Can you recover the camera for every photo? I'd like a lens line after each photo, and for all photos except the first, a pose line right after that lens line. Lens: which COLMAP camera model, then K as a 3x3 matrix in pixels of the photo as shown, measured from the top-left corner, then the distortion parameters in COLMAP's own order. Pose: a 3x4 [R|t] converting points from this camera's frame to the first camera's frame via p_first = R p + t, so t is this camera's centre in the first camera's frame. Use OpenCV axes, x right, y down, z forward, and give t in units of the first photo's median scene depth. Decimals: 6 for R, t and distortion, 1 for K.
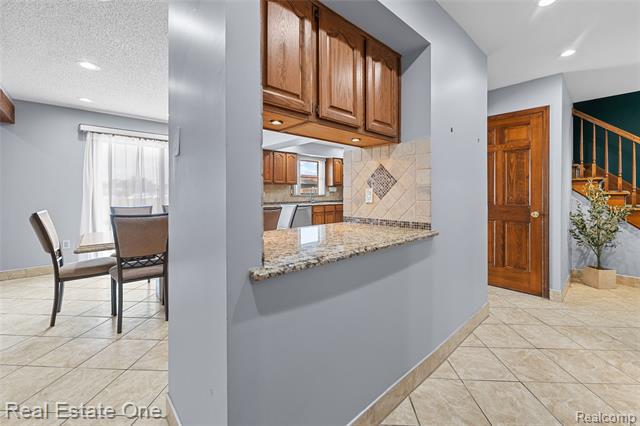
lens RADIAL K [[267.4, 0, 321.3], [0, 267.4, 199.8], [0, 0, 1]] dist [-0.001932, -0.000625]
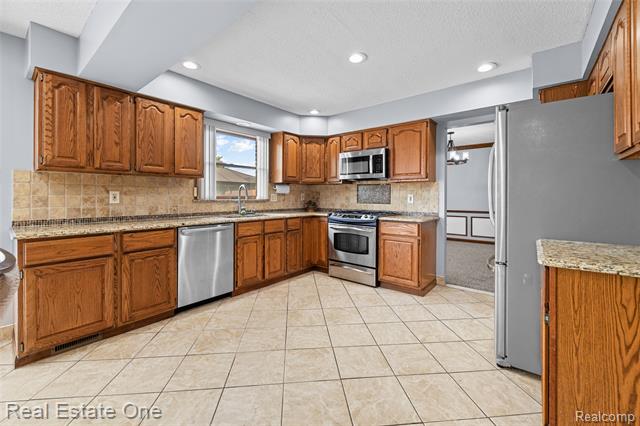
lens RADIAL K [[267.4, 0, 321.3], [0, 267.4, 199.8], [0, 0, 1]] dist [-0.001932, -0.000625]
pose [[0.988657, 0.002596, 0.150167, 0.042259], [-0.000268, 0.999880, -0.015518, -0.009342], [-0.150189, 0.015301, 0.988539, 0.476084]]
